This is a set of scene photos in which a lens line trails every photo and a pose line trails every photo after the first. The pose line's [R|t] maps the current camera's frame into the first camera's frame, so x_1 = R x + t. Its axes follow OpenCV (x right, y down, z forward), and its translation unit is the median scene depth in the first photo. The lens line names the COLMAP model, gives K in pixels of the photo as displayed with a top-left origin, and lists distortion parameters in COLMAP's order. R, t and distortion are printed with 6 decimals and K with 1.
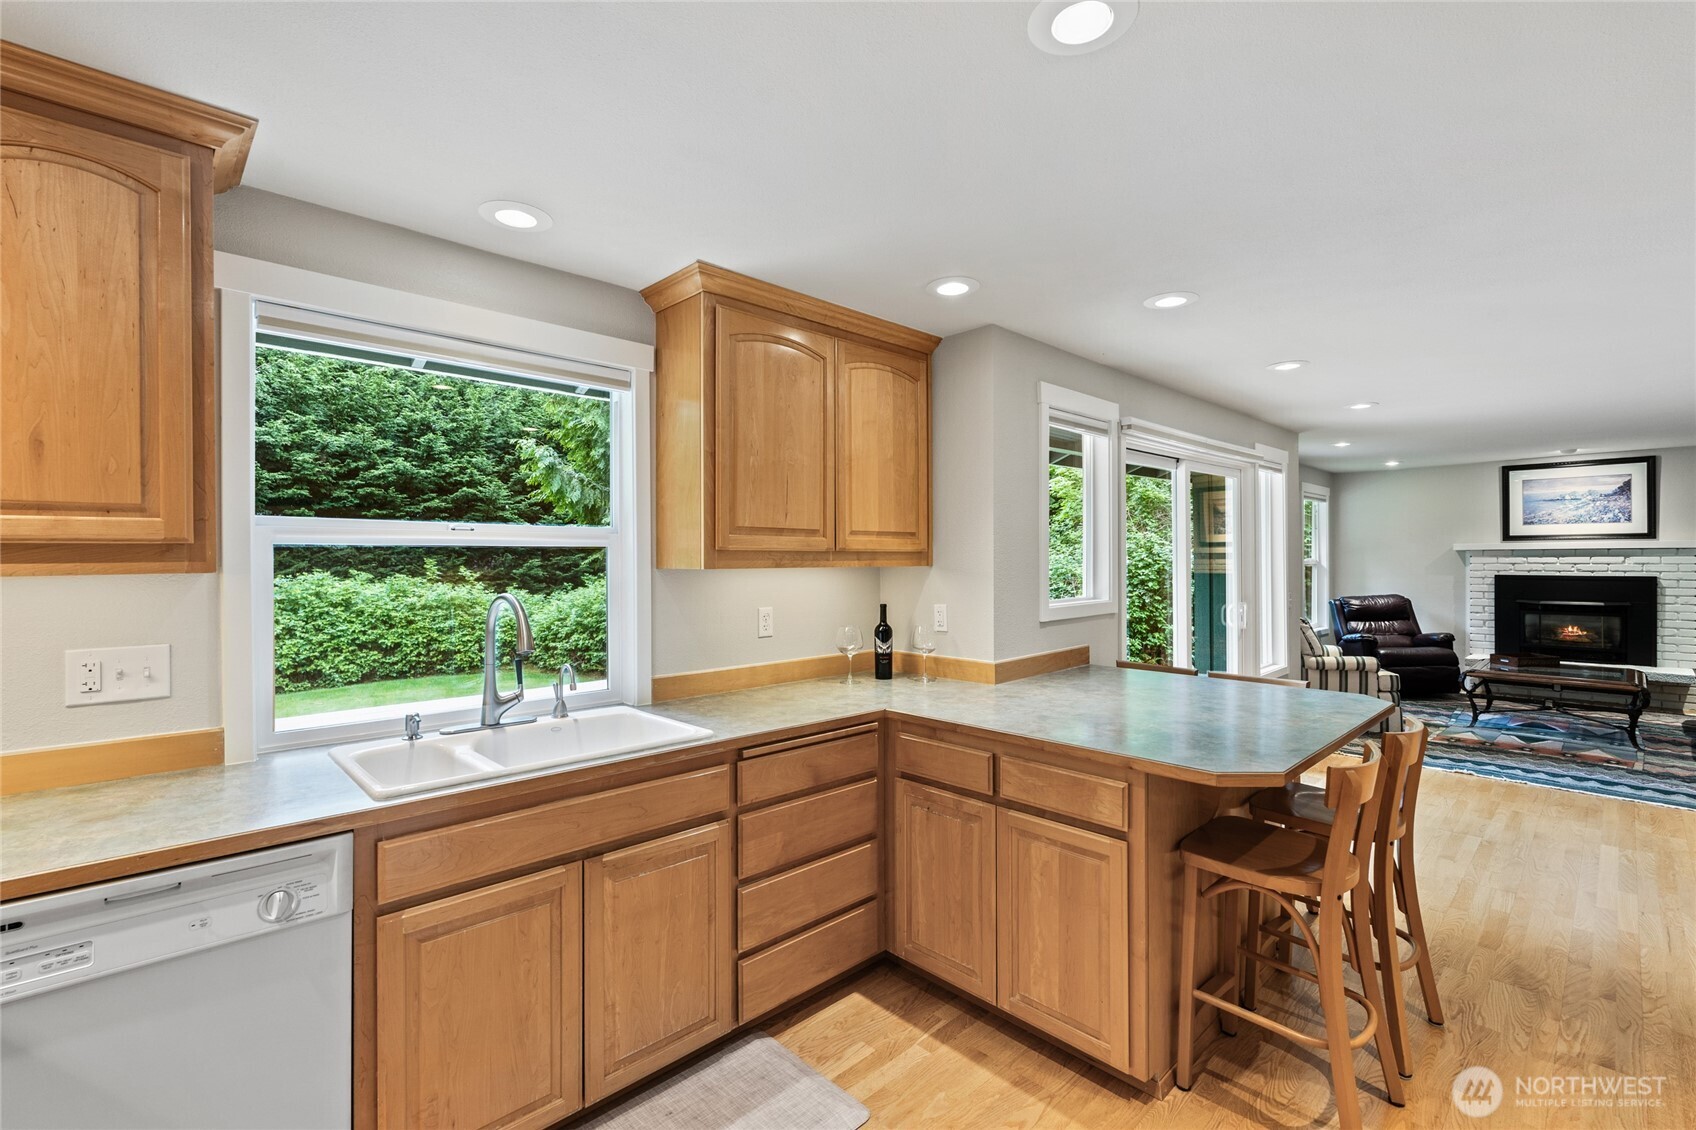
lens RADIAL K [[750.8, 0, 861.8], [0, 750.8, 558.6], [0, 0, 1]] dist [0.000027, -0.000379]
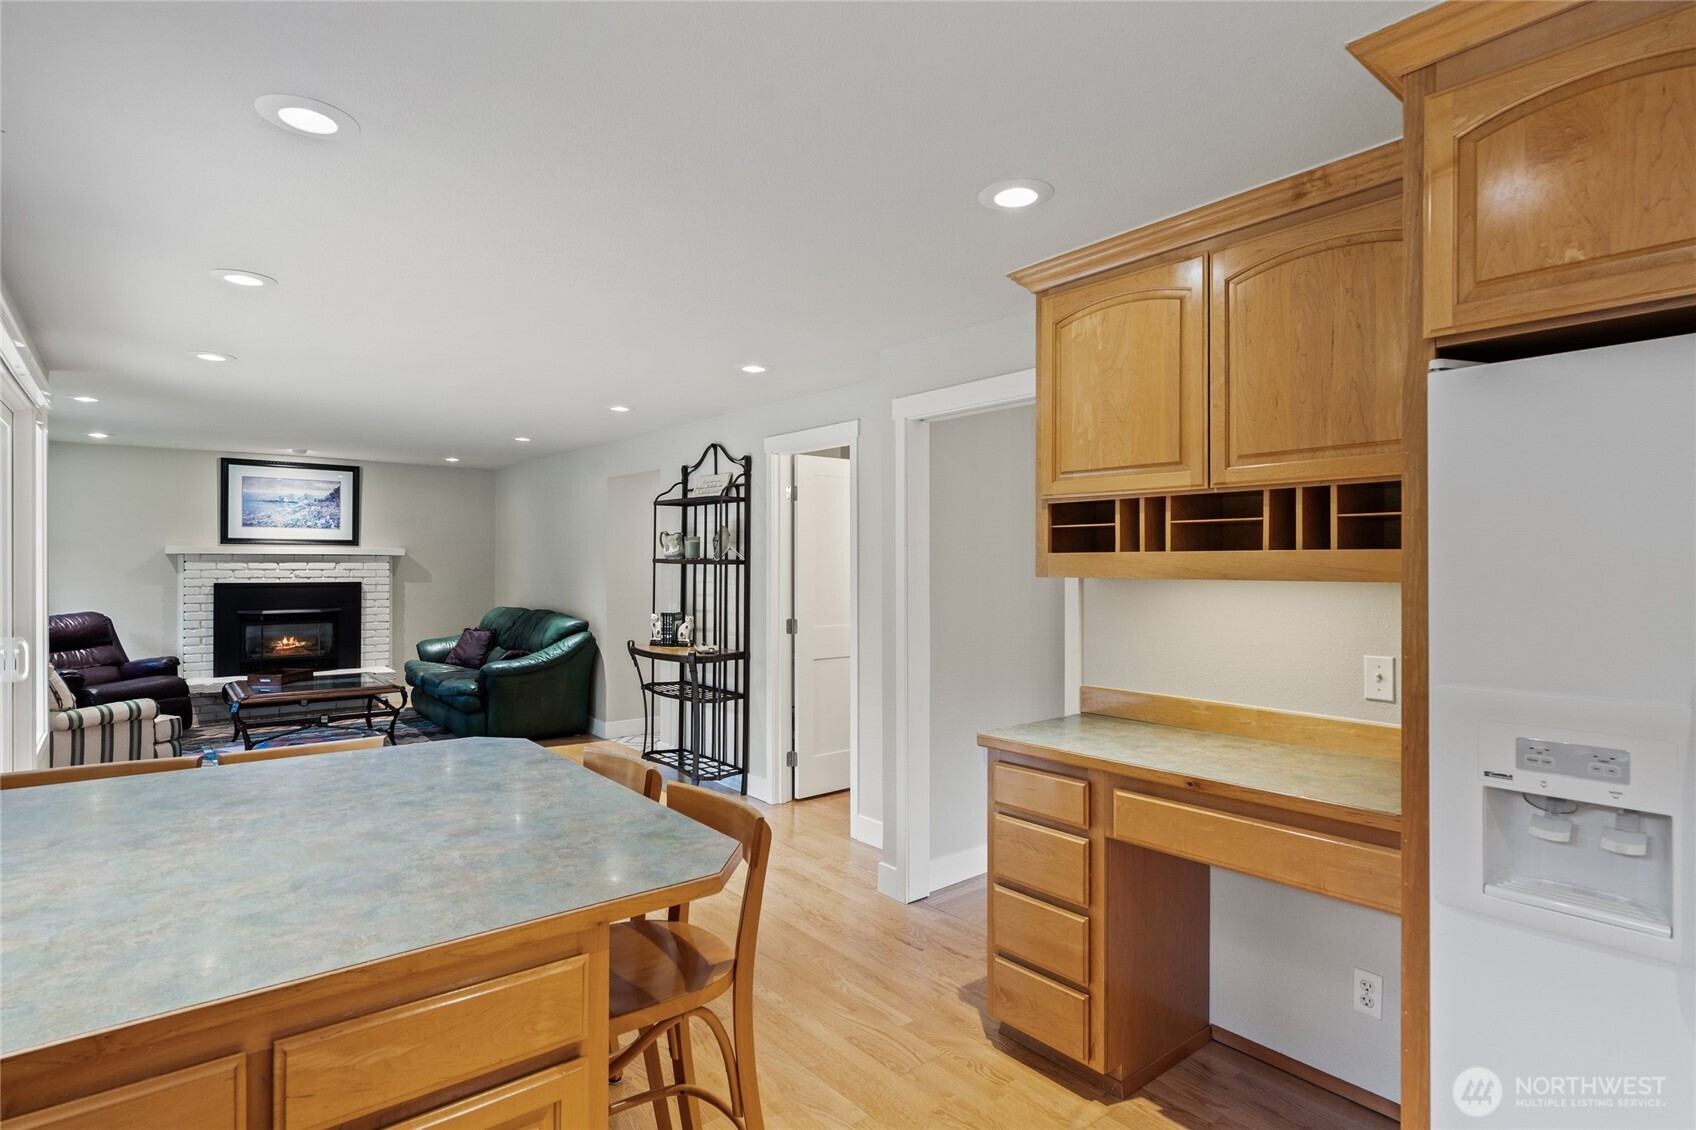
lens RADIAL K [[859.2, 0, 847.9], [0, 859.2, 563.1], [0, 0, 1]] dist [-0.001192, -0.000173]
pose [[0.088227, 0.004829, 0.996089, -0.073349], [-0.004310, 0.999981, -0.004467, -0.000001], [-0.996091, -0.003899, 0.088246, 0.198986]]
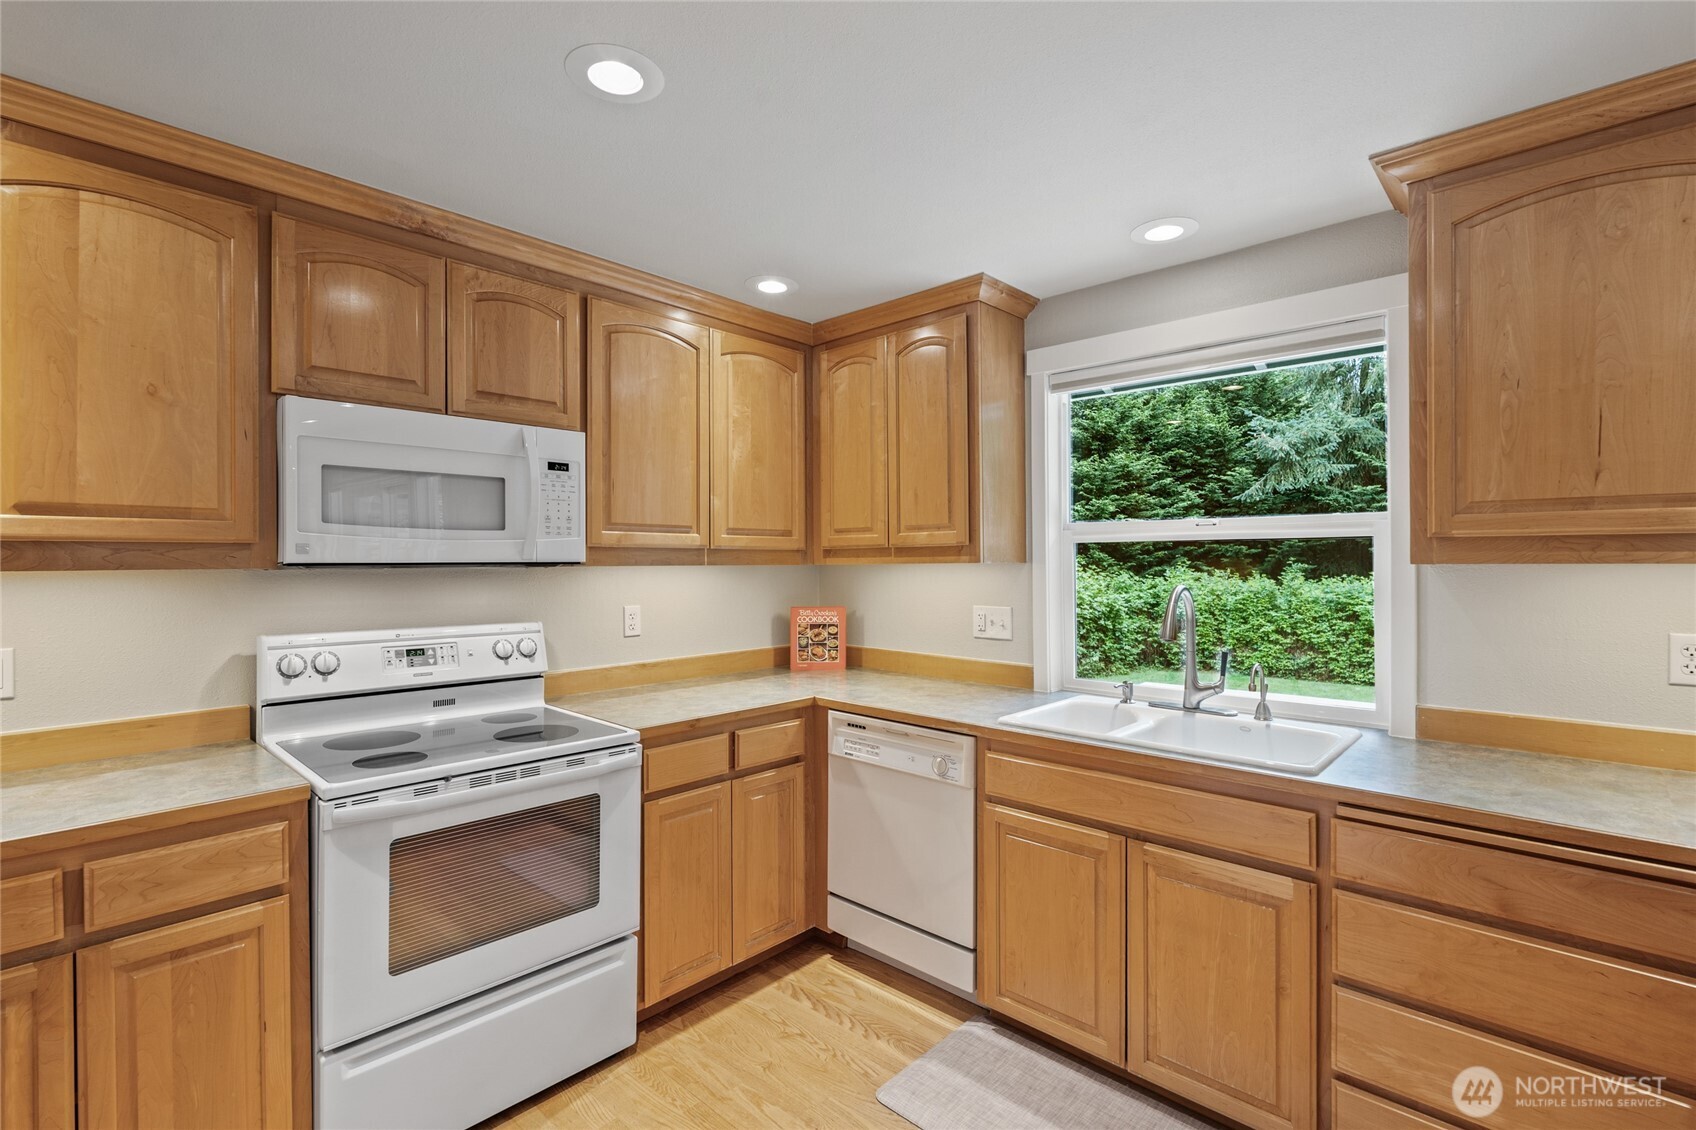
lens RADIAL K [[778.1, 0, 861.2], [0, 778.1, 561.9], [0, 0, 1]] dist [-0.004650, -0.000250]
pose [[0.052731, 0.005787, -0.998592, 0.177602], [0.008397, 0.999945, 0.006238, 0.000915], [0.998573, -0.008714, 0.052679, 0.145278]]
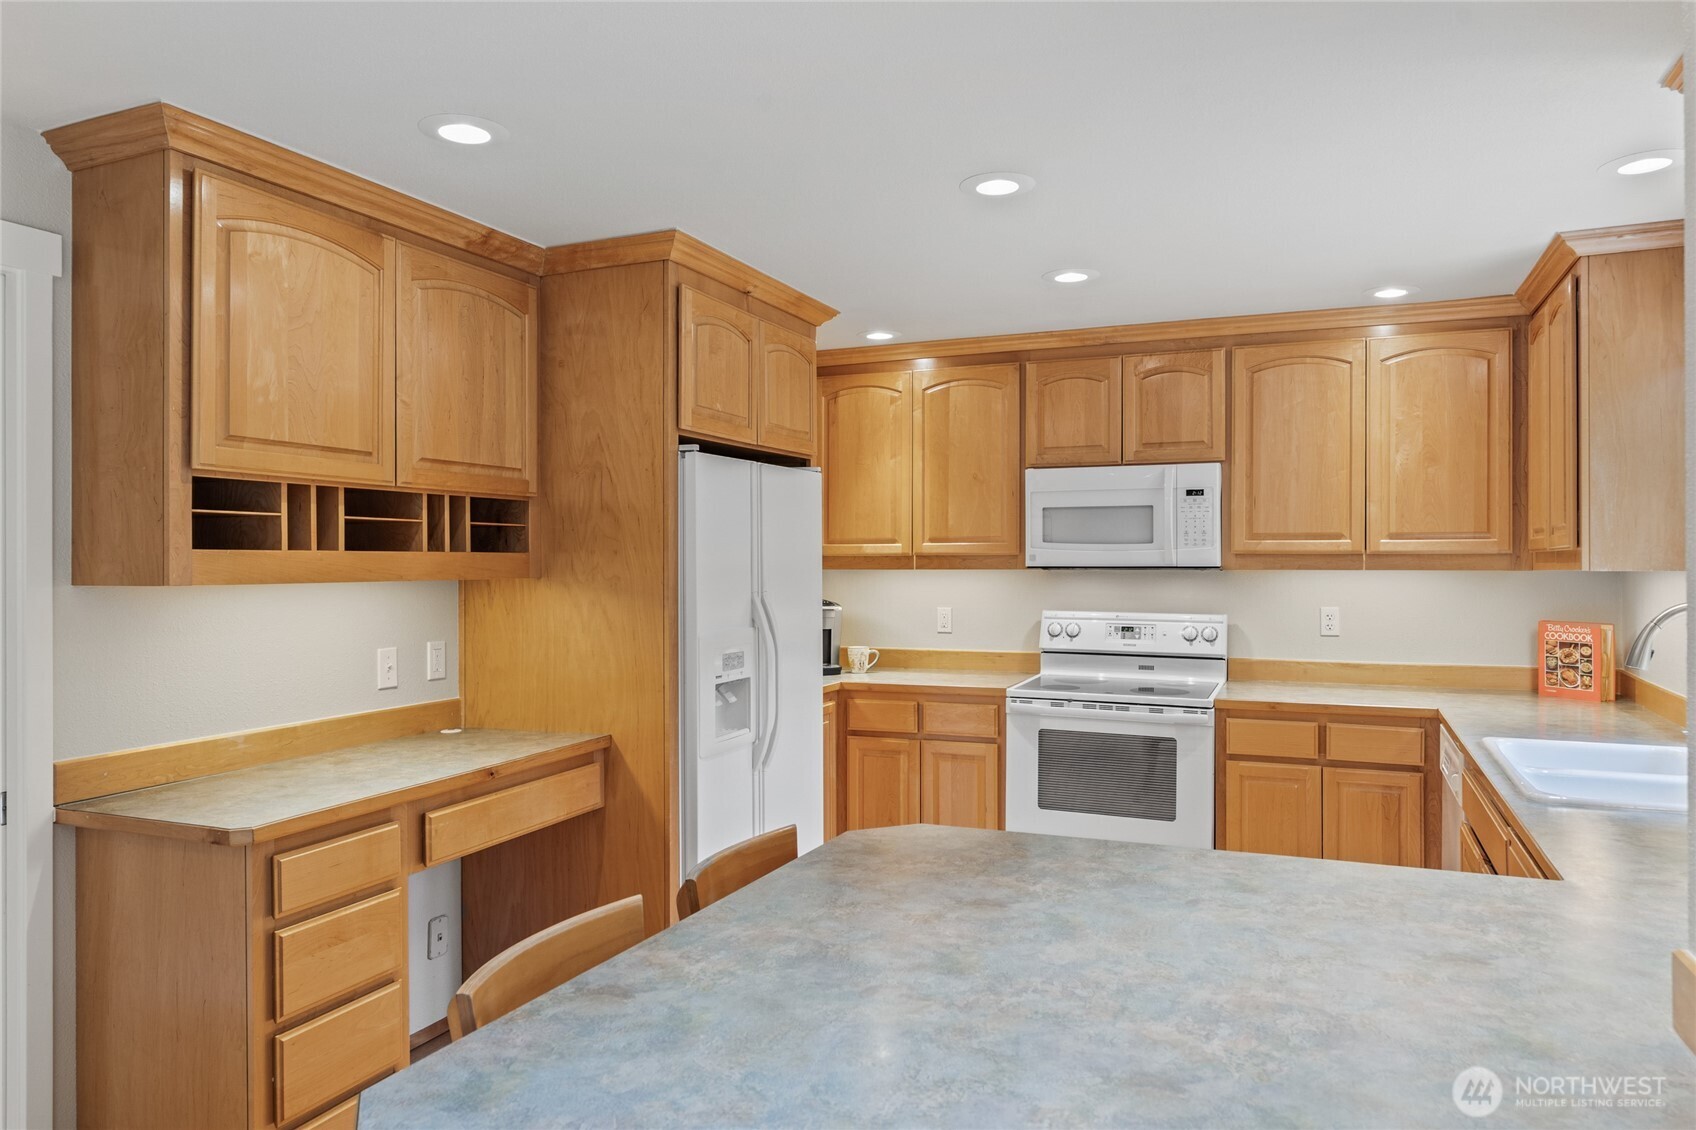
lens RADIAL K [[1129.5, 0, 848.0], [0, 1129.5, 565.0], [0, 0, 1]] dist [0.002571, -0.000602]
pose [[-0.923783, 0.007829, -0.382837, 0.251019], [0.008282, 0.999966, 0.000465, -0.000526], [0.382827, -0.002741, -0.923816, 0.517155]]
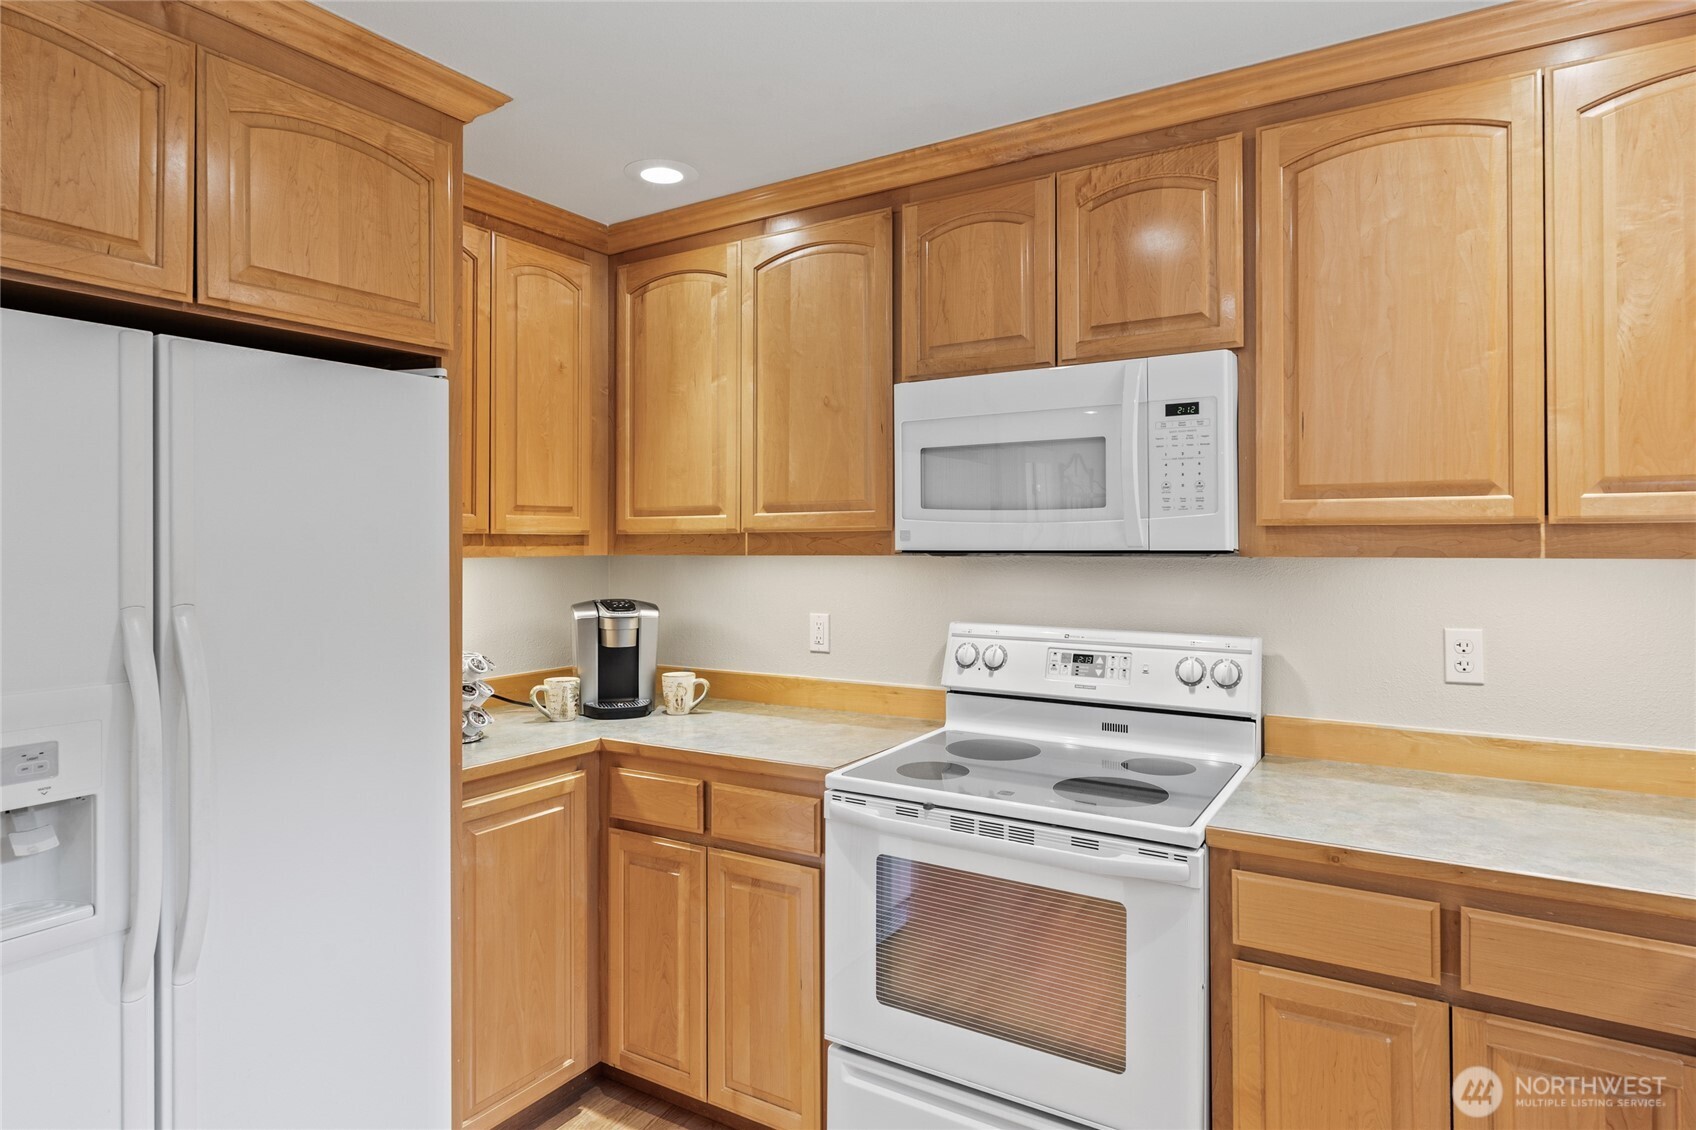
lens RADIAL K [[967.8, 0, 850.3], [0, 967.8, 535.0], [0, 0, 1]] dist [-0.001230, 0.000376]
pose [[-0.971871, 0.005673, -0.235447, 0.006818], [0.009082, 0.999869, -0.013397, 0.000461], [0.235340, -0.015158, -0.971795, 0.275285]]
